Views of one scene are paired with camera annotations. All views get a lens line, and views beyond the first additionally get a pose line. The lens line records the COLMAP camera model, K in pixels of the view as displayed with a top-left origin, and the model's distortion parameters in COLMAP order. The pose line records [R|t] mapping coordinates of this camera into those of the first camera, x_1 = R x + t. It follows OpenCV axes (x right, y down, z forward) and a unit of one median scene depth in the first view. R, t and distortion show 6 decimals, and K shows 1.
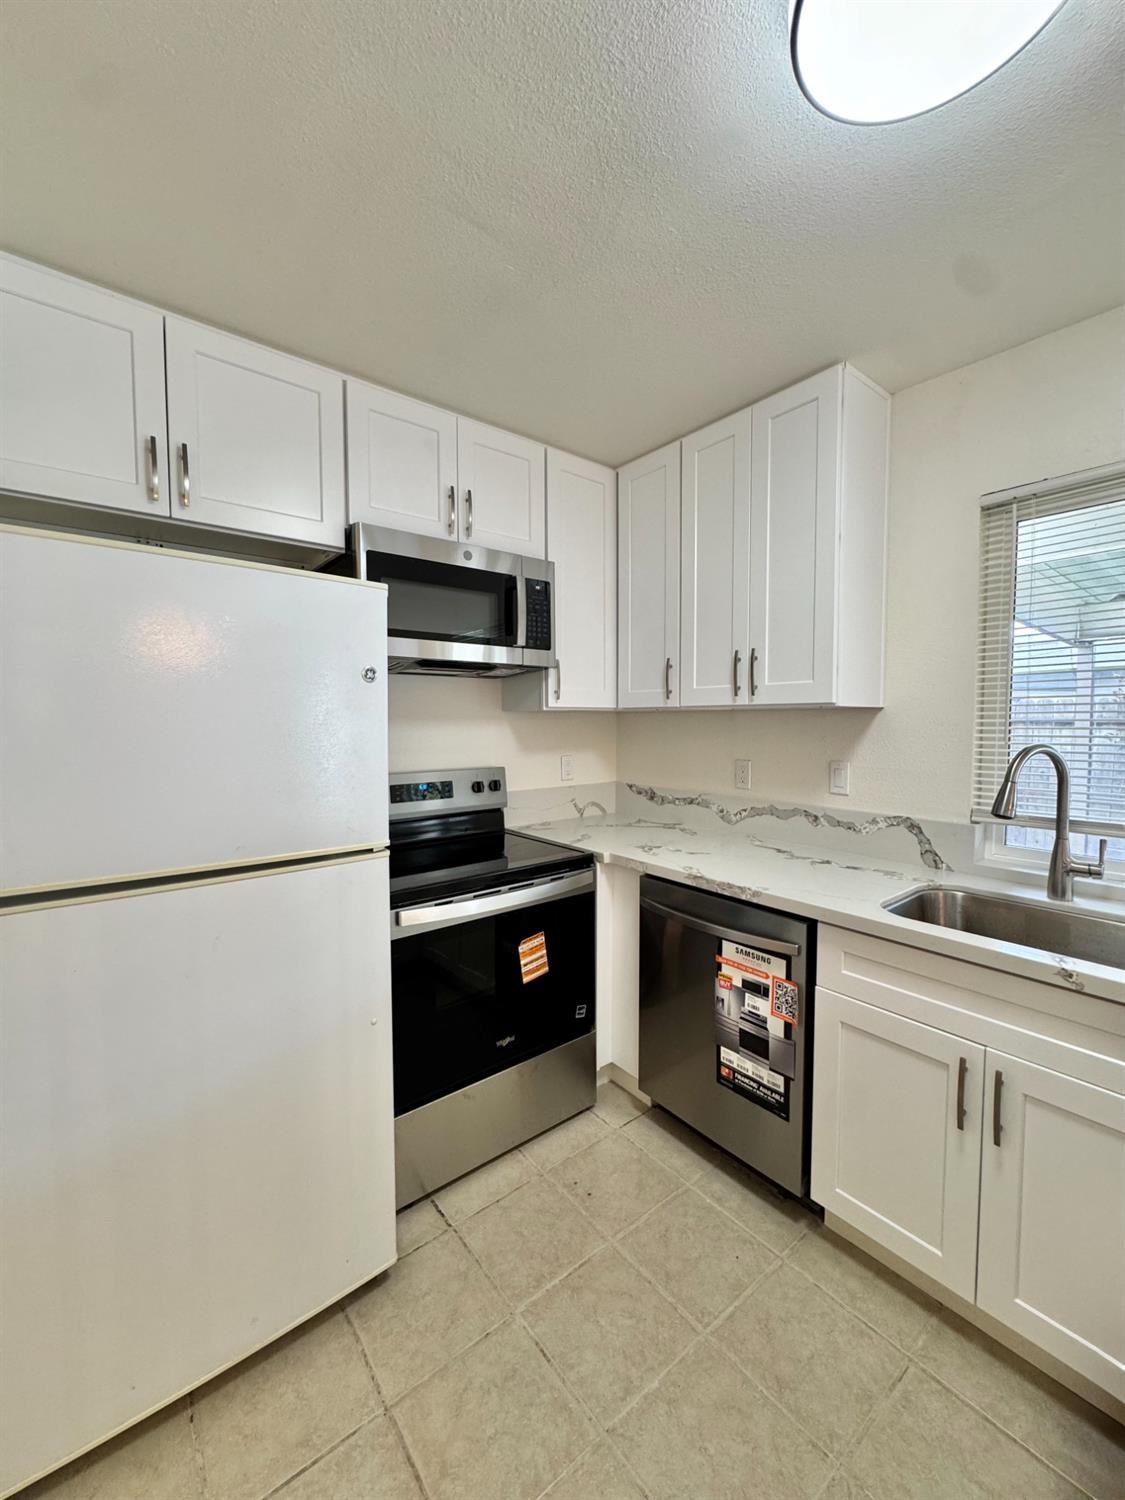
lens RADIAL K [[600.0, 0, 564.7], [0, 600.0, 749.4], [0, 0, 1]] dist [-0.004582, 0.000790]
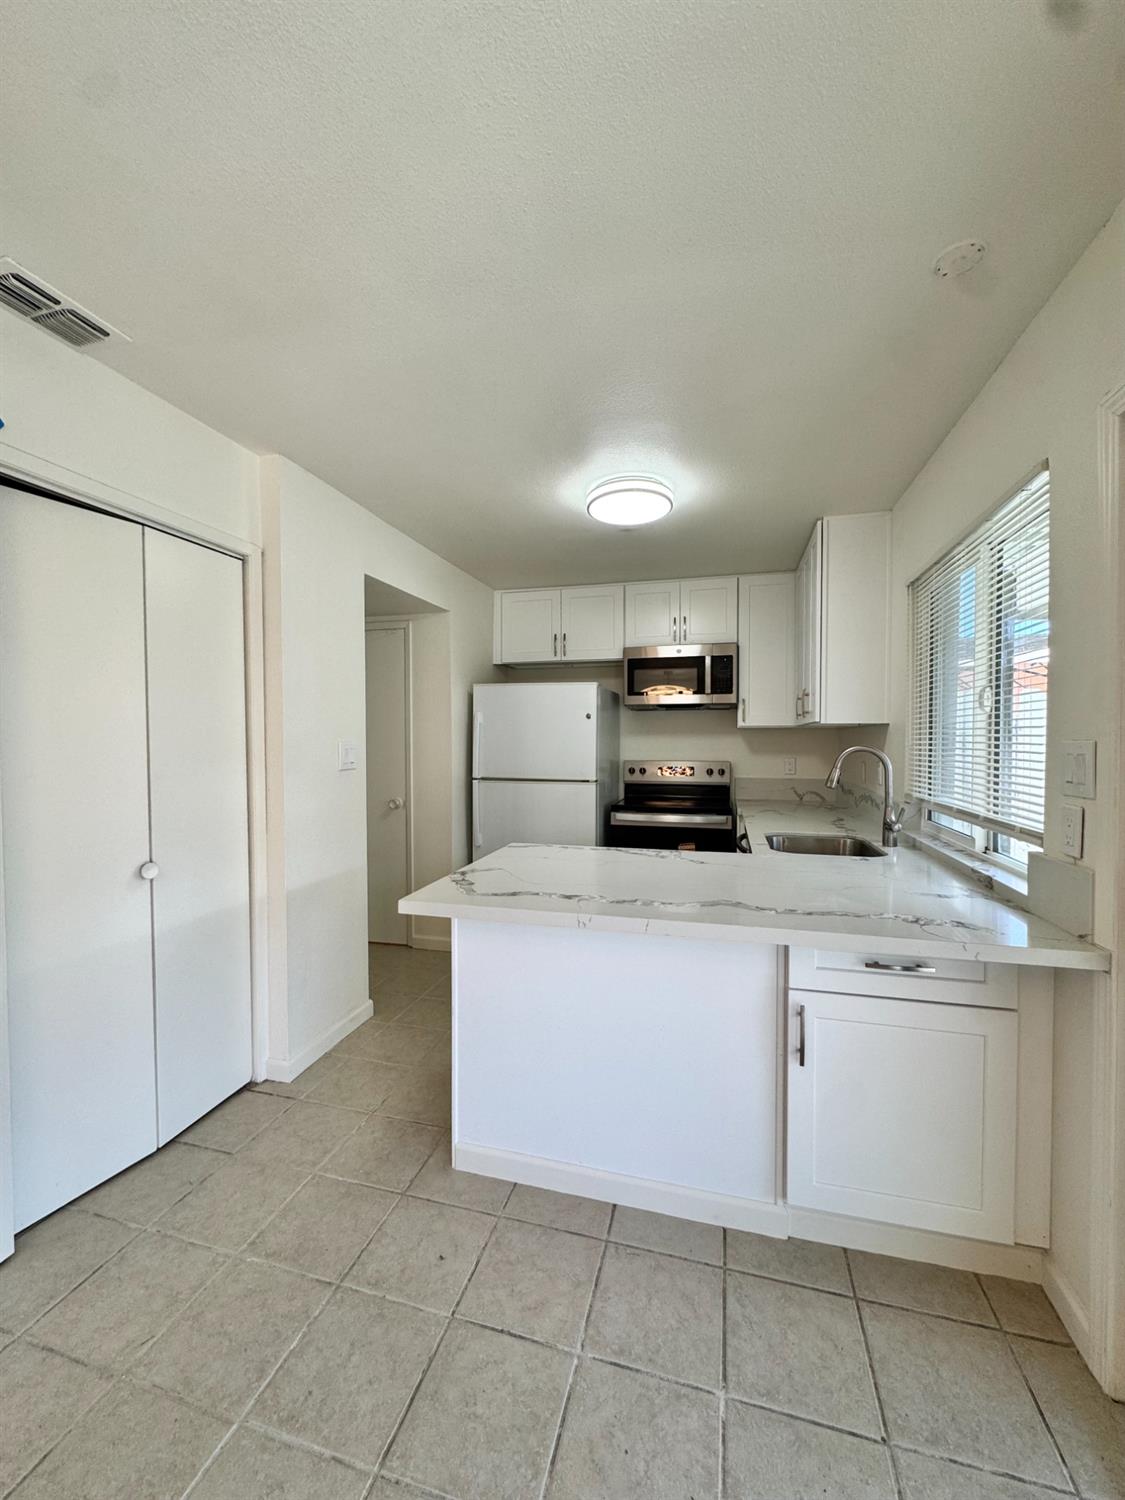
lens RADIAL K [[600.0, 0, 563.3], [0, 600.0, 750.9], [0, 0, 1]] dist [-0.004582, 0.000790]
pose [[0.590374, 0.015073, -0.806989, 0.723562], [-0.042967, 0.998995, -0.012774, 0.029934], [0.805985, 0.042215, 0.590429, -0.279778]]
